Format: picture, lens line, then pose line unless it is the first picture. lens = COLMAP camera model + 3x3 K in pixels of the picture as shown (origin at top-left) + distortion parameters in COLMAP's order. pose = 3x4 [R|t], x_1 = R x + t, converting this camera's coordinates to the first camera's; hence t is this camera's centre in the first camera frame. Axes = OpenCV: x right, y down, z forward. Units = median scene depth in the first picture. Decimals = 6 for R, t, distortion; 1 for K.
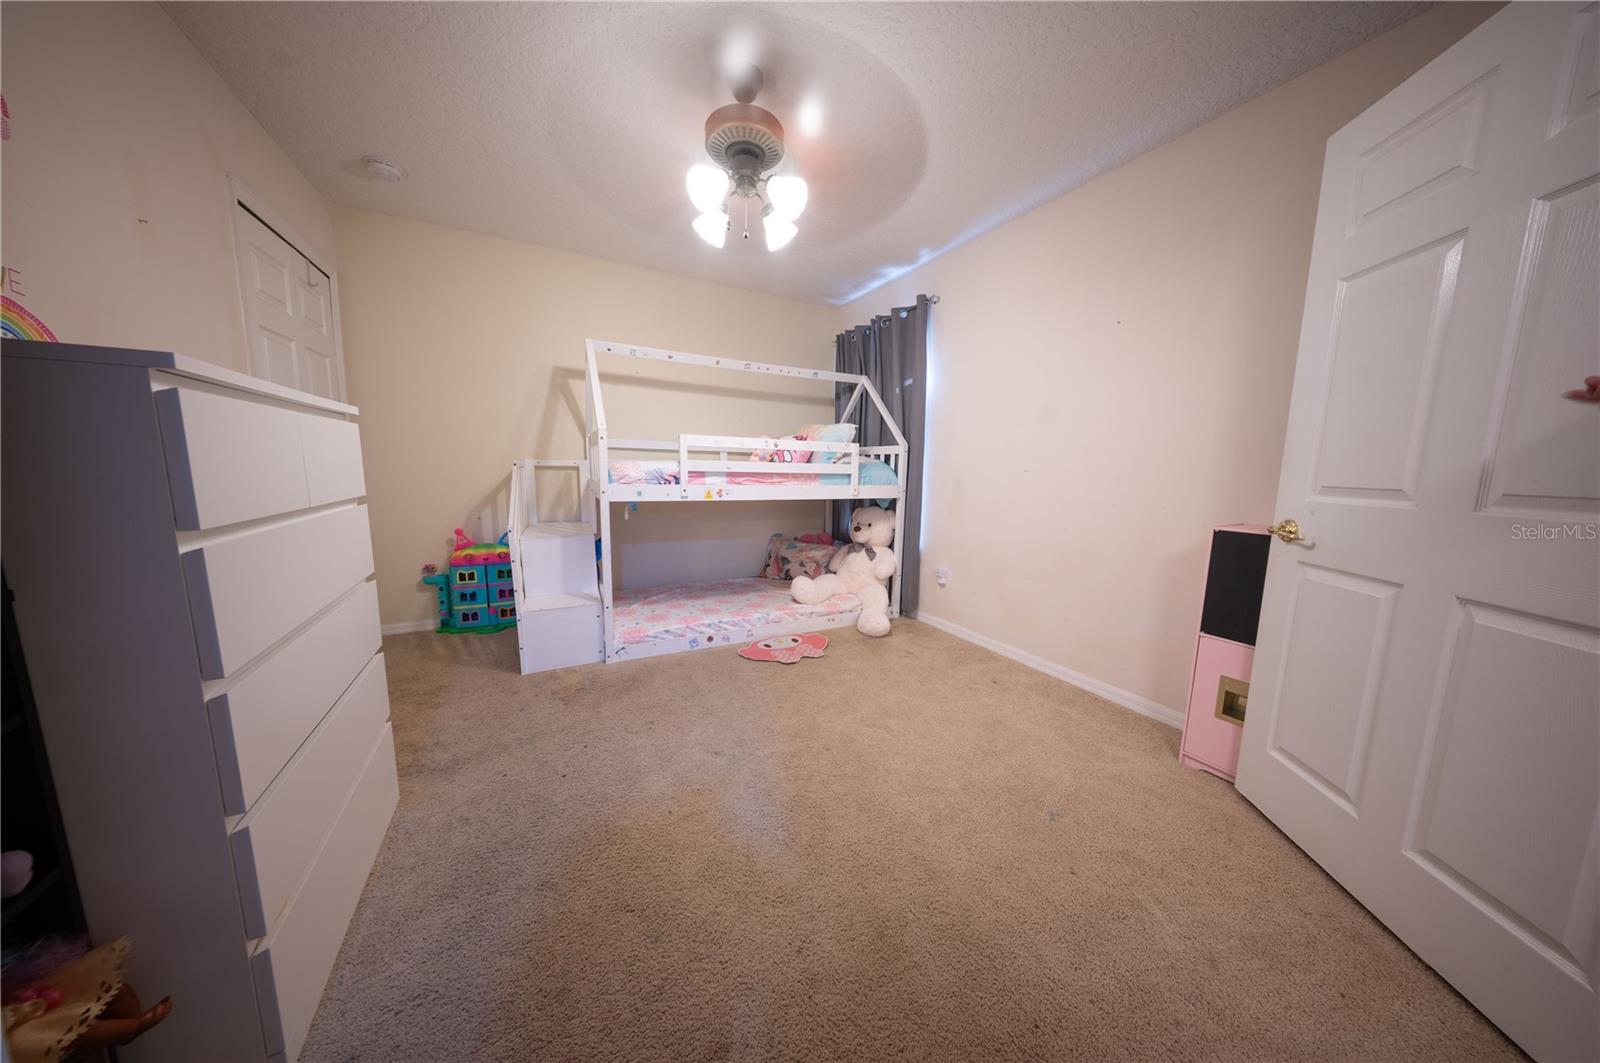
lens RADIAL K [[466.7, 0, 801.7], [0, 466.7, 529.1], [0, 0, 1]] dist [0.000130, 0.000006]
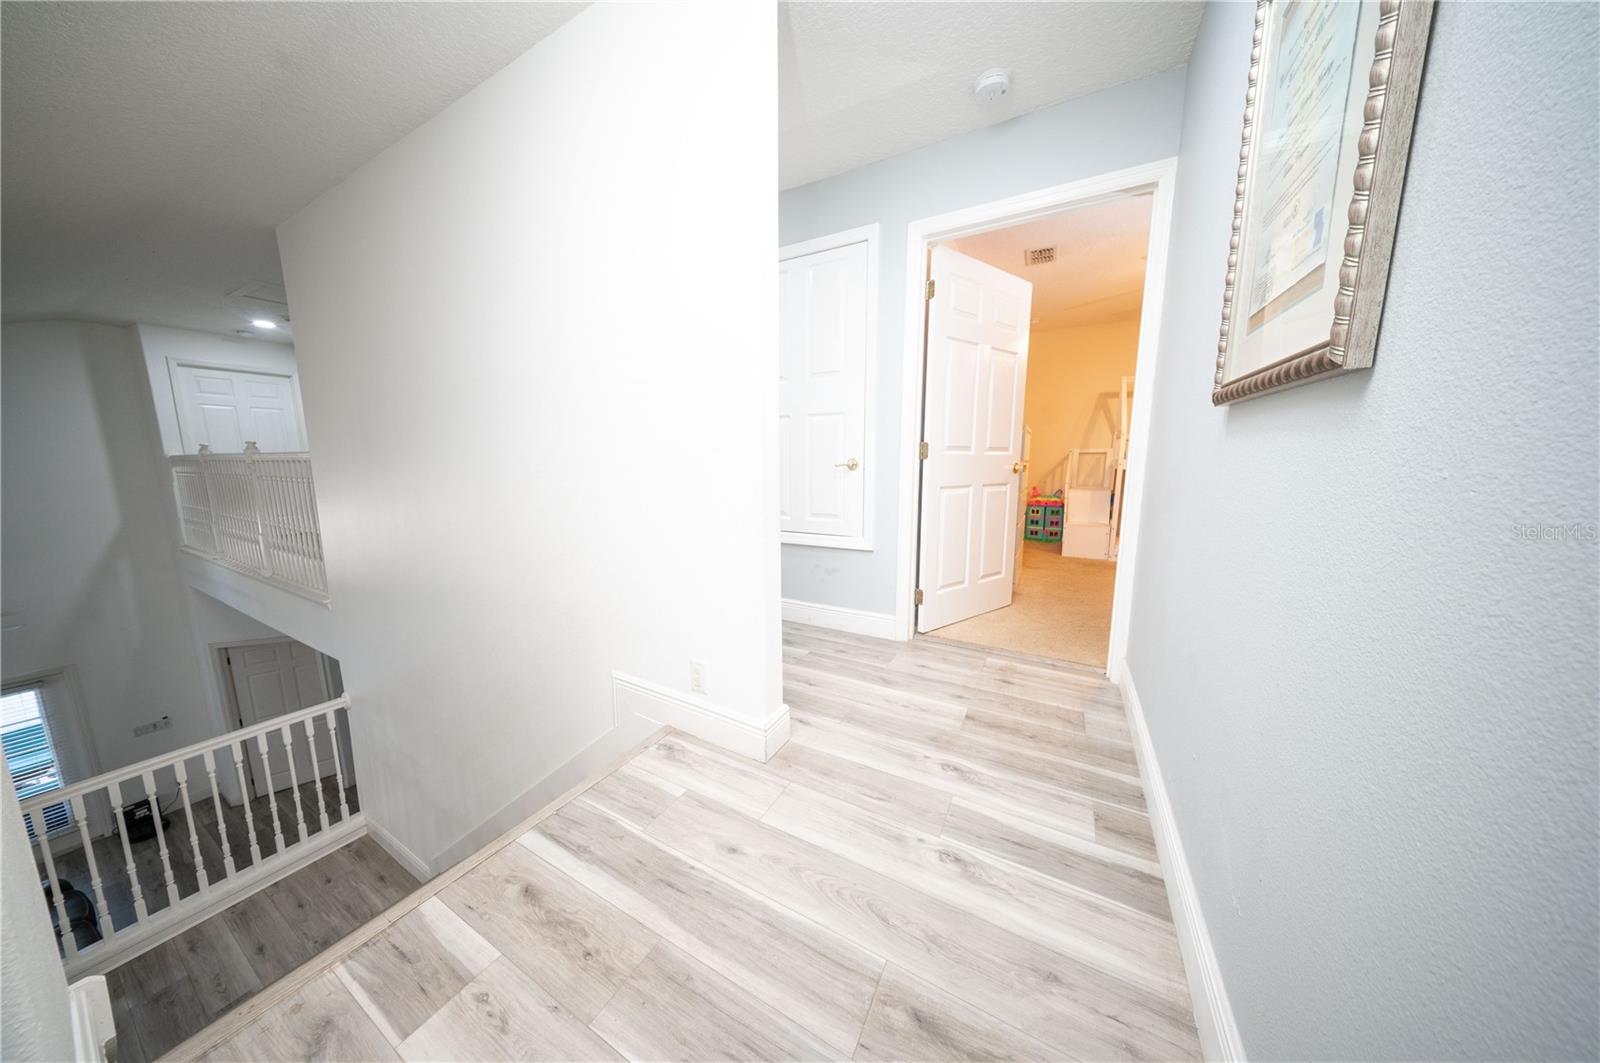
lens RADIAL K [[466.7, 0, 801.7], [0, 466.7, 529.1], [0, 0, 1]] dist [0.000130, 0.000006]
pose [[0.529542, 0.107153, -0.841489, 0.388957], [-0.104505, 0.992674, 0.060641, 0.155395], [0.841822, 0.055828, 0.536860, -0.821227]]
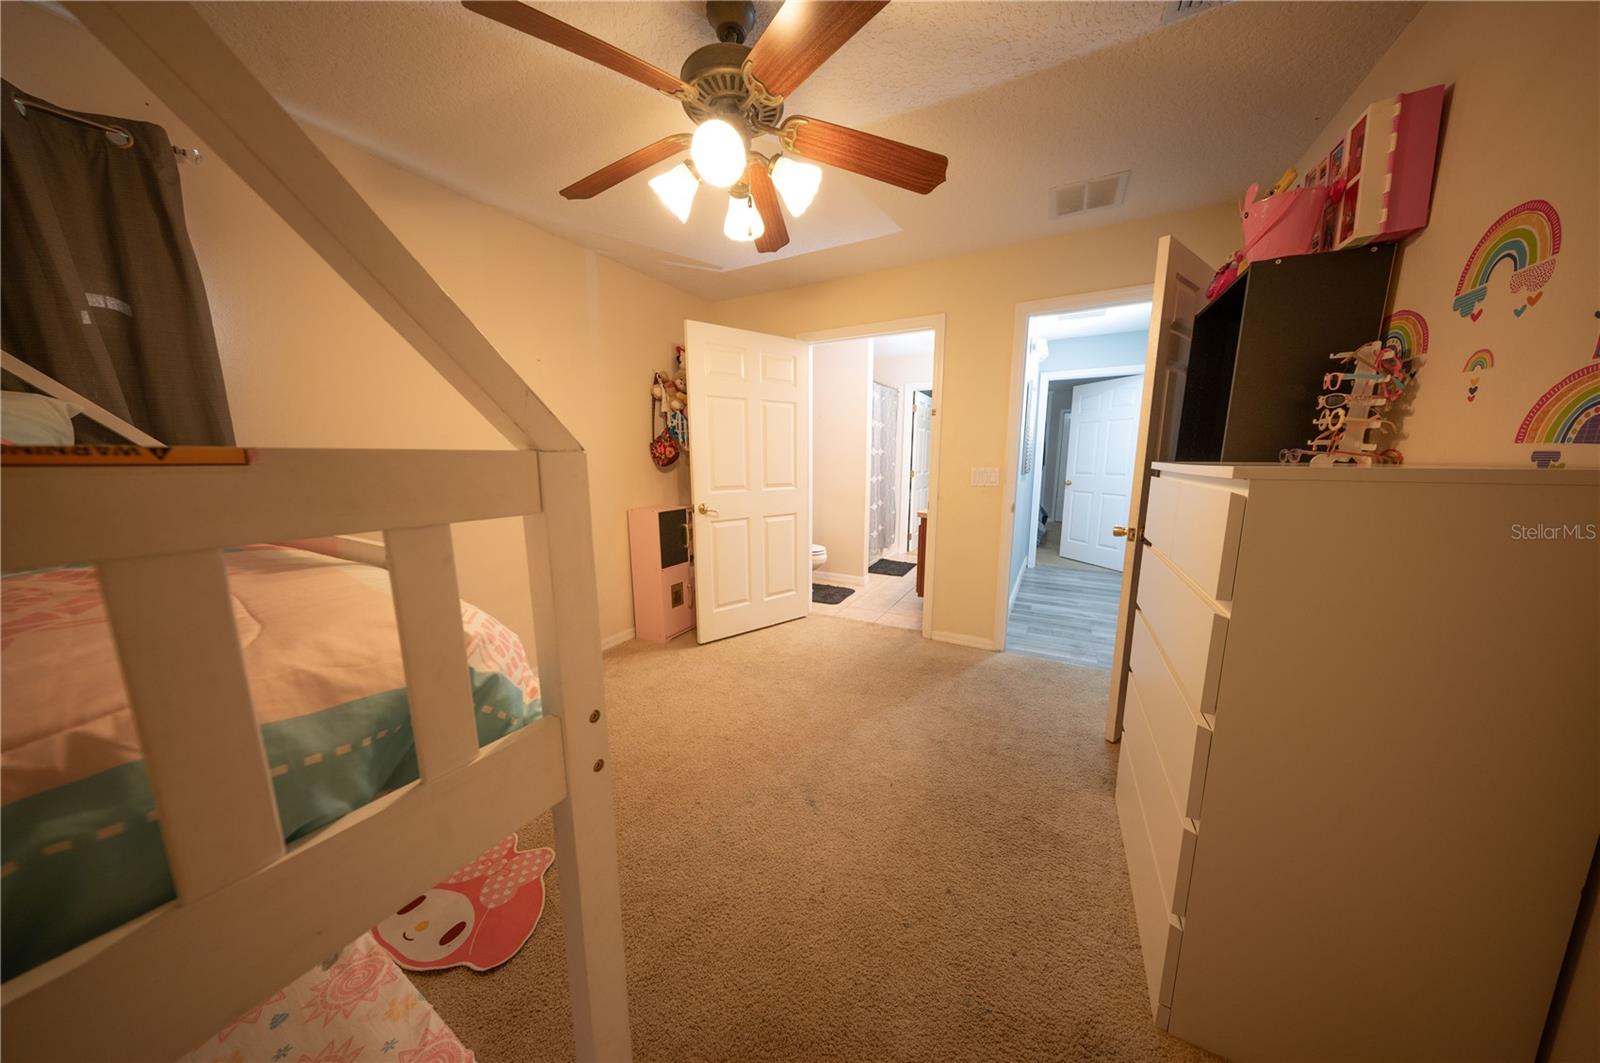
lens RADIAL K [[466.7, 0, 801.7], [0, 466.7, 529.1], [0, 0, 1]] dist [0.000130, 0.000006]
pose [[-0.530364, -0.147588, 0.834824, -0.599525], [0.107551, 0.965060, 0.238940, -0.195622], [-0.840920, 0.216511, -0.495960, 0.938894]]
